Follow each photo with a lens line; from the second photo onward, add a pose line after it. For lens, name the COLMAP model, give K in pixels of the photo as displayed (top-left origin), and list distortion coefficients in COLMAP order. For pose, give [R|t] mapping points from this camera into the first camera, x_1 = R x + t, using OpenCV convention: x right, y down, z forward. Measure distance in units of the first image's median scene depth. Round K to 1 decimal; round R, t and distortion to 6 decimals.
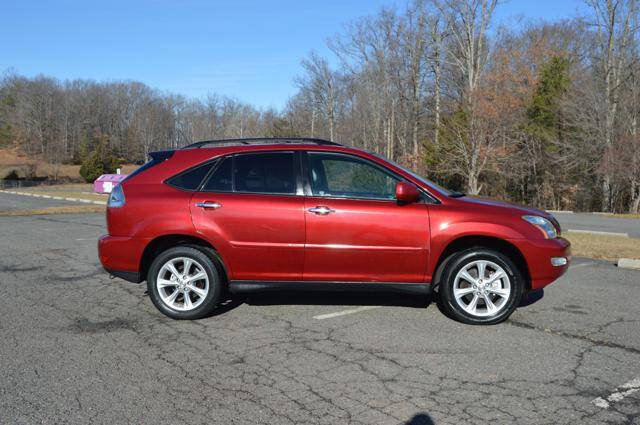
lens RADIAL K [[630.9, 0, 328.4], [0, 630.9, 211.4], [0, 0, 1]] dist [-0.084453, 0.000966]
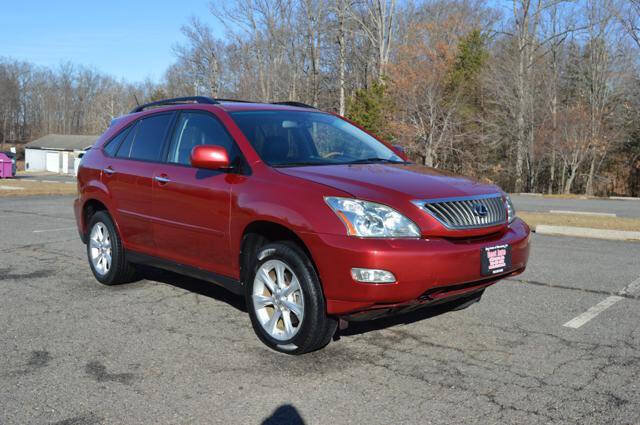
lens RADIAL K [[668.9, 0, 333.1], [0, 668.9, 212.3], [0, 0, 1]] dist [-0.073960, 0.021176]
pose [[0.975158, -0.014261, 0.221049, -0.044085], [0.008578, 0.999608, 0.026649, 0.000626], [-0.221343, -0.024091, 0.974898, 0.026765]]
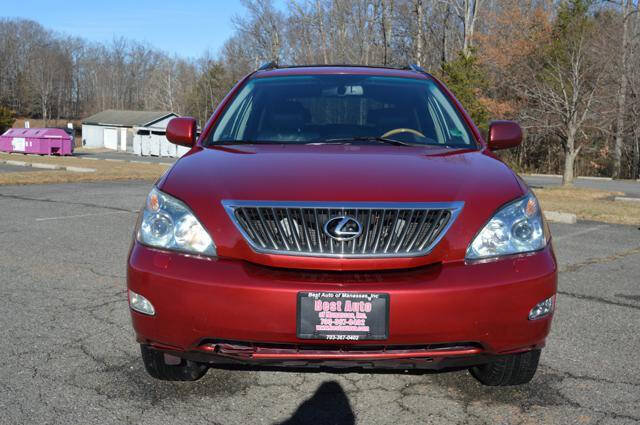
lens RADIAL K [[658.7, 0, 320.0], [0, 658.7, 212.5], [0, 0, 1]] dist [-0.067813, 0.007476]
pose [[0.989399, -0.005352, 0.145124, -0.066618], [-0.003508, 0.998148, 0.060726, -0.002926], [-0.145181, -0.060591, 0.987548, 0.089811]]
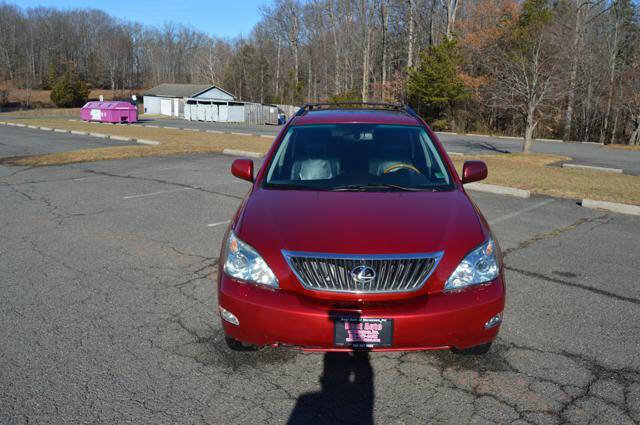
lens RADIAL K [[520.4, 0, 315.9], [0, 520.4, 215.8], [0, 0, 1]] dist [-0.085776, 0.016117]
pose [[0.992979, -0.024335, 0.115763, -0.068957], [0.004228, 0.985288, 0.170848, -0.012069], [-0.118218, -0.169159, 0.978473, 0.084210]]
